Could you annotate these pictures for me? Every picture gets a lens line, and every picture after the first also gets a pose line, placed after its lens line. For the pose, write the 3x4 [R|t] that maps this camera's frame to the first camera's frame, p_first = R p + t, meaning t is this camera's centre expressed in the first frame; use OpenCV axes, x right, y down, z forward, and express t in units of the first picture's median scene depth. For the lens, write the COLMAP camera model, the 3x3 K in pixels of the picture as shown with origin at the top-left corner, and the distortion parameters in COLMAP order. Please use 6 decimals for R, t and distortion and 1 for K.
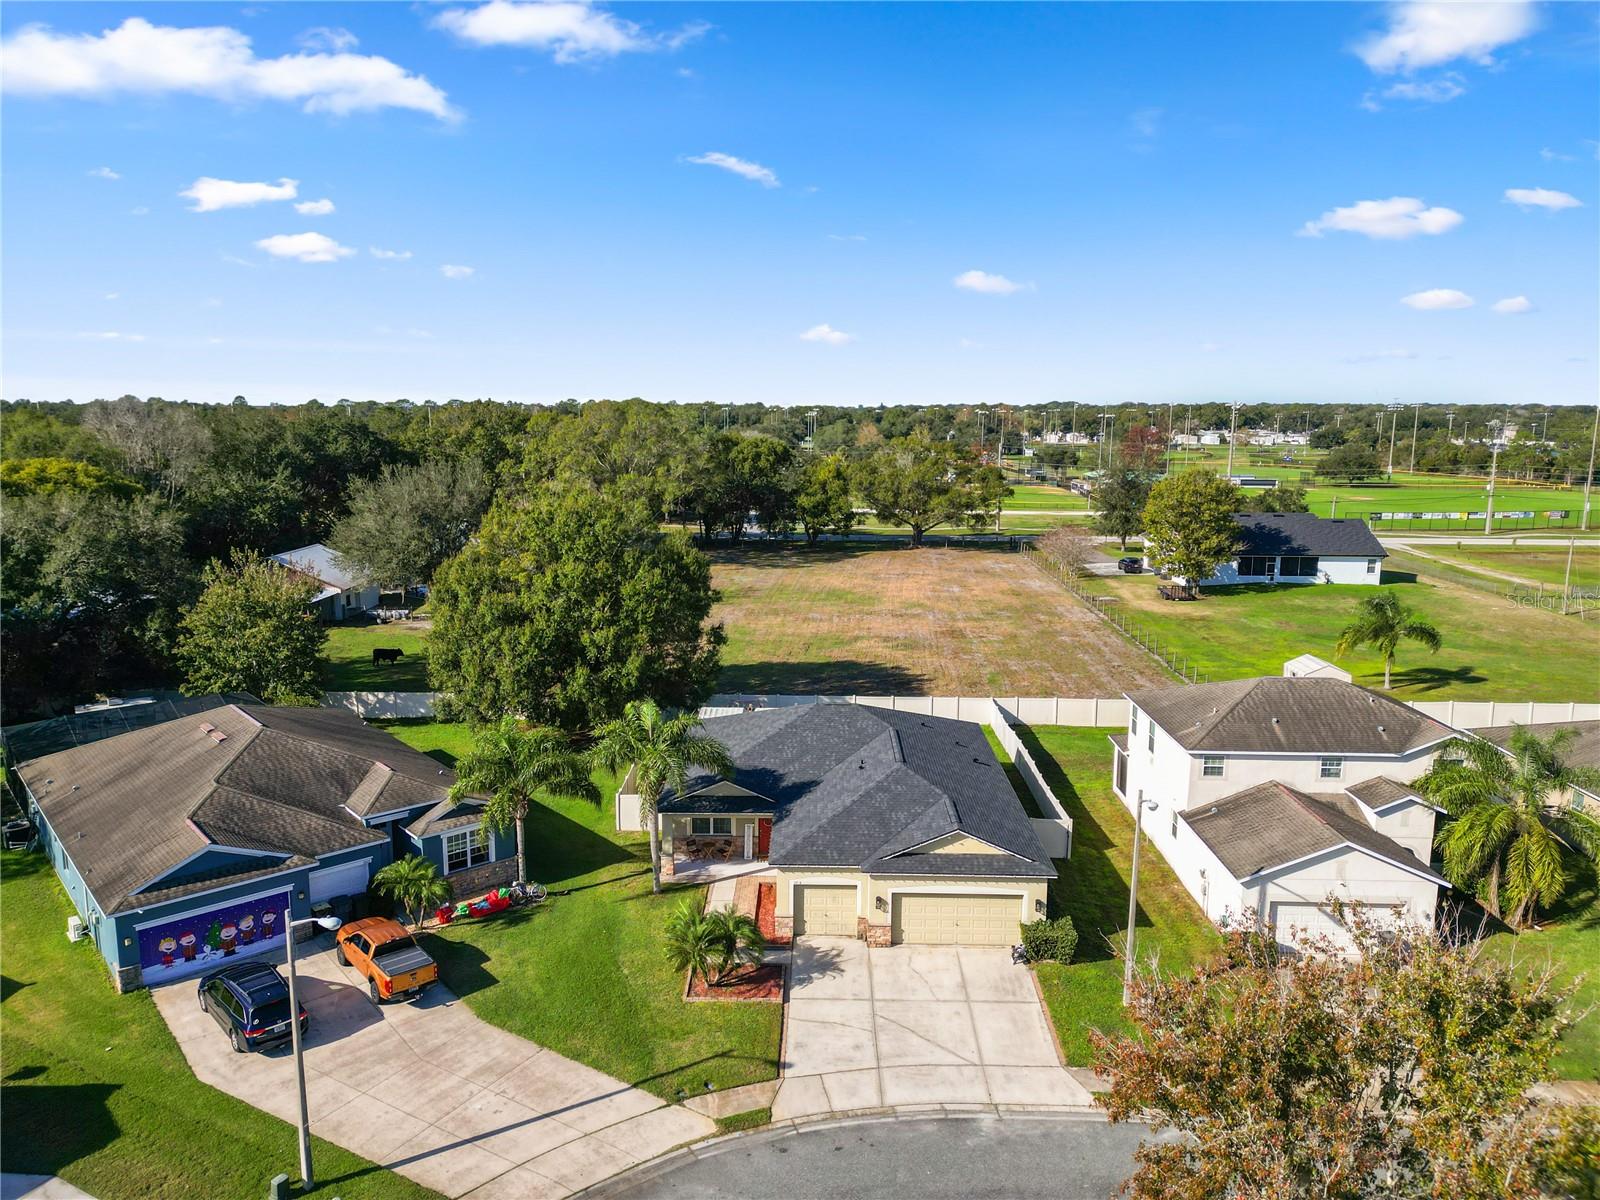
lens RADIAL K [[1119.5, 0, 796.5], [0, 1119.5, 599.3], [0, 0, 1]] dist [0.064298, -0.051740]
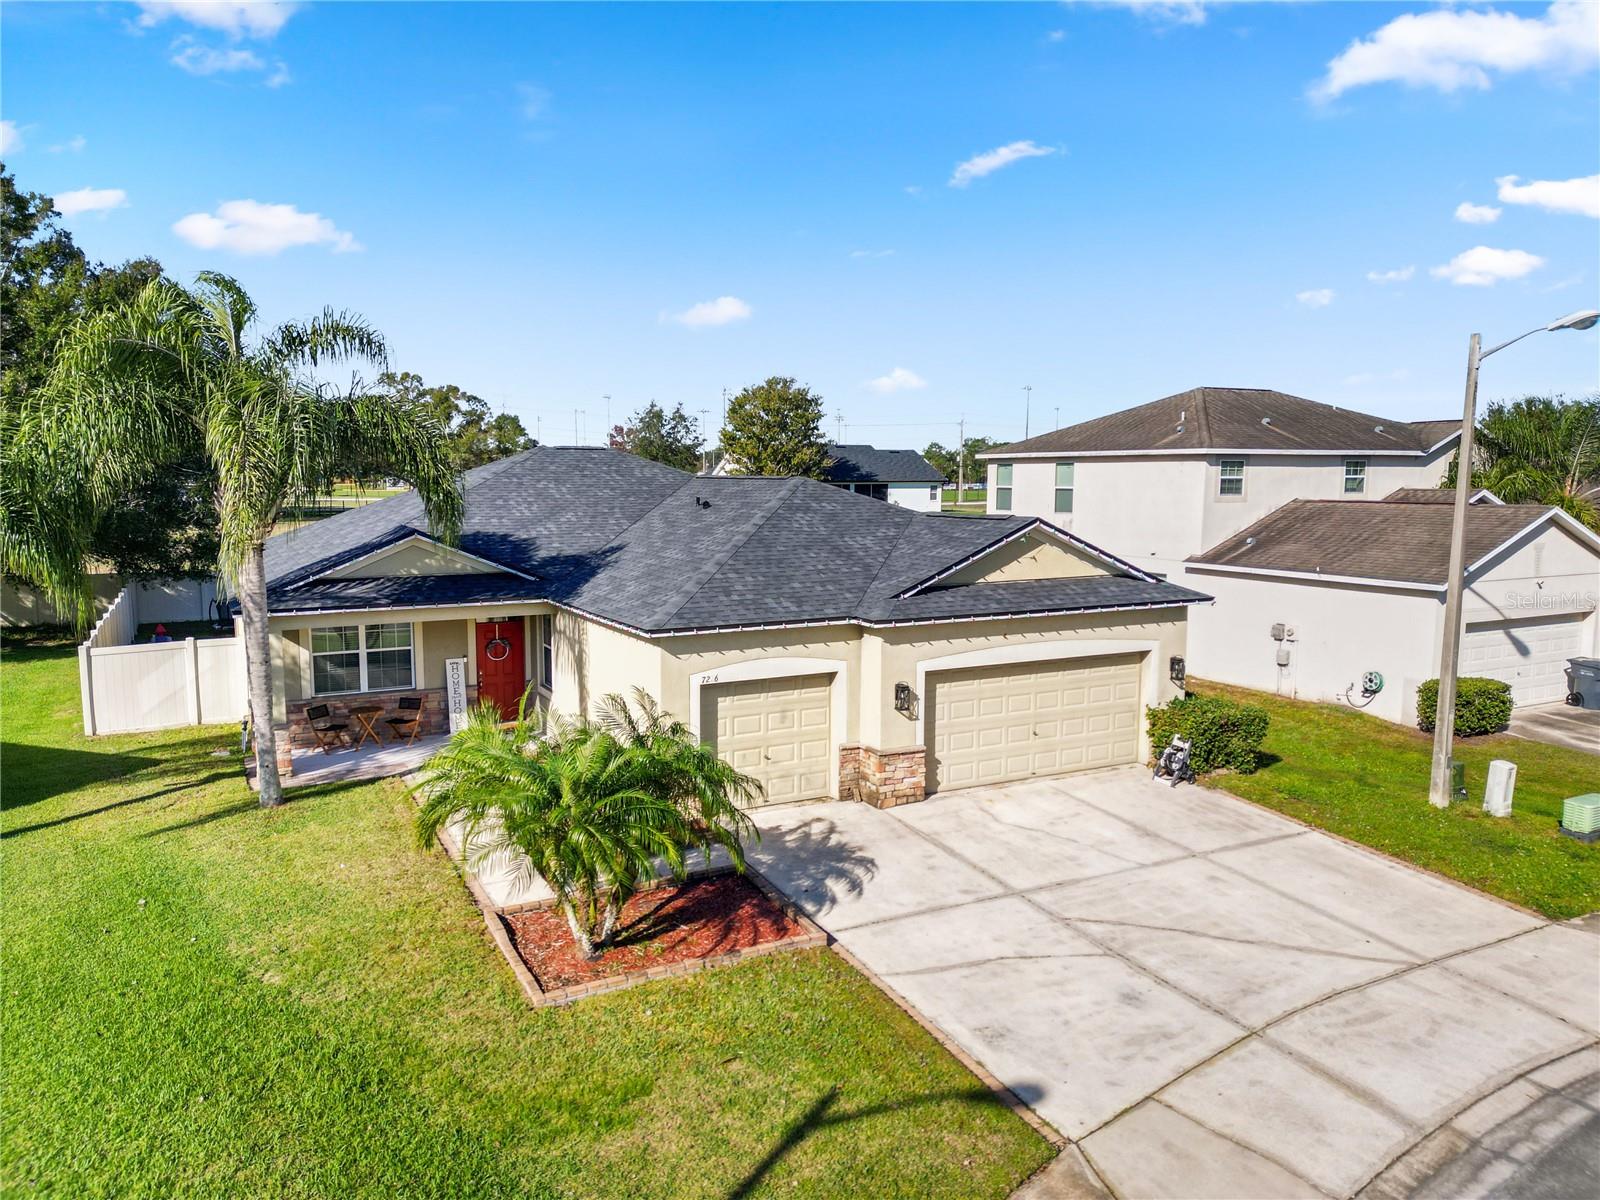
lens RADIAL K [[1119.5, 0, 797.7], [0, 1119.5, 587.2], [0, 0, 1]] dist [0.064298, -0.051740]
pose [[0.877825, -0.052319, 0.476116, -0.152391], [0.082447, 0.995685, -0.042597, 0.228607], [-0.471833, 0.076647, 0.878350, 0.603663]]
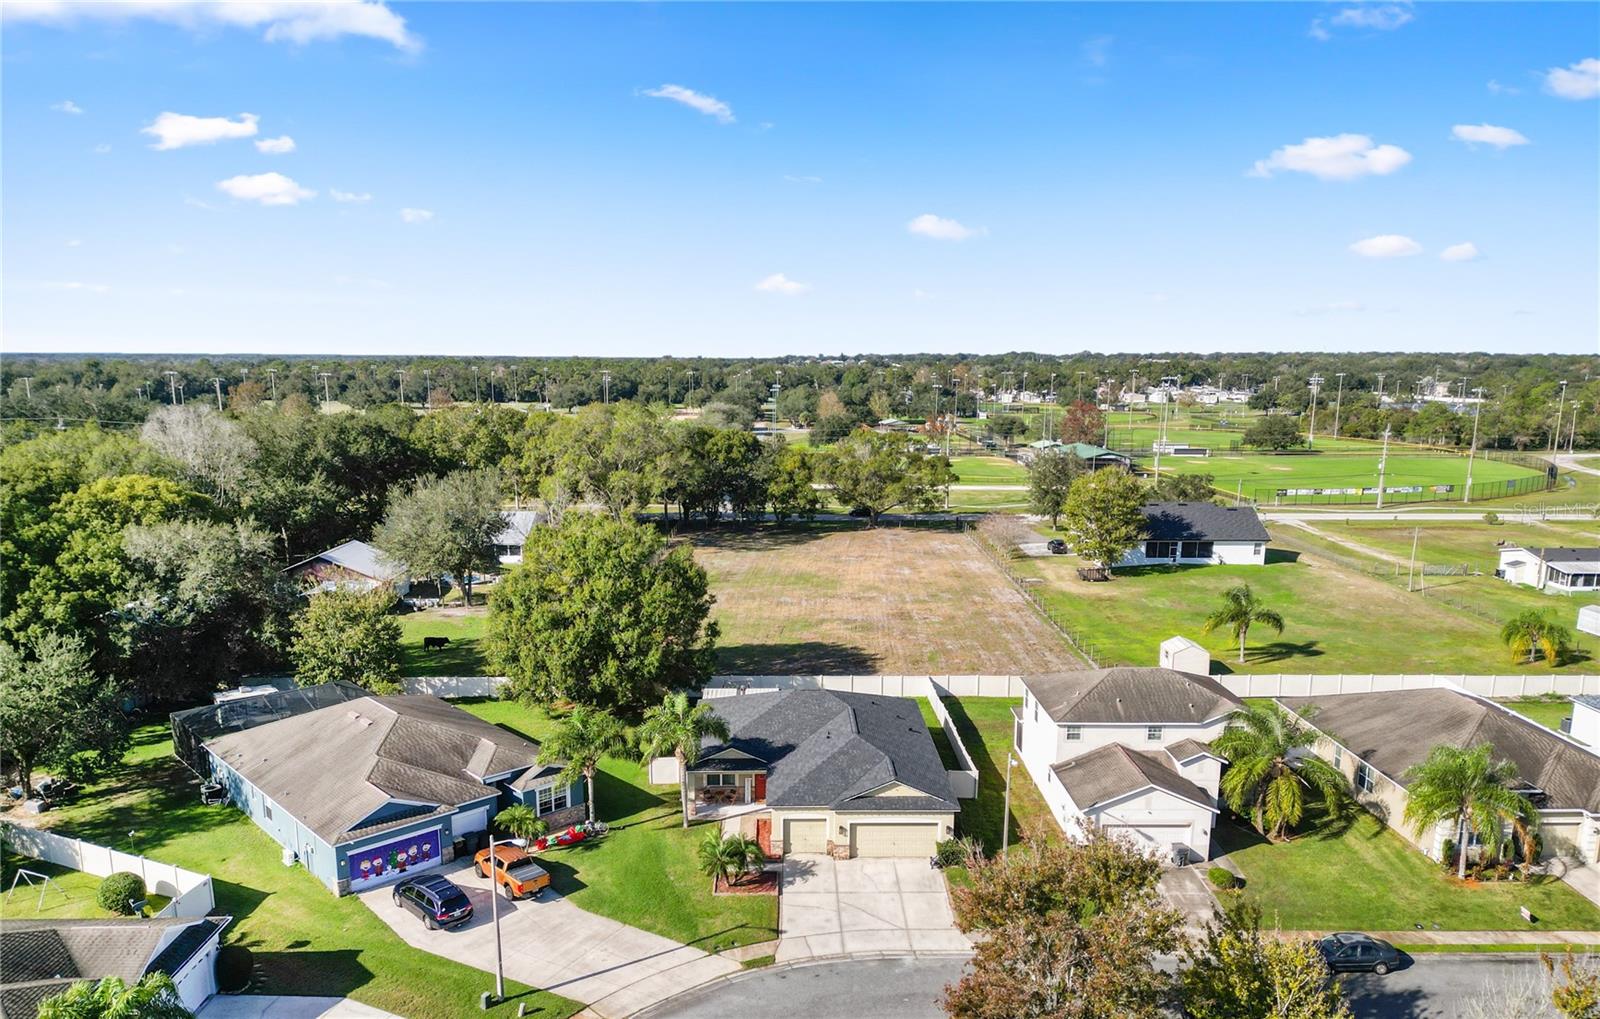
lens RADIAL K [[1113.0, 0, 795.2], [0, 1113.0, 604.1], [0, 0, 1]] dist [0.064168, -0.010295]
pose [[0.999419, -0.010340, 0.032490, -0.029656], [0.008718, 0.998727, 0.049689, -0.093997], [-0.032963, -0.049377, 0.998236, -0.418662]]
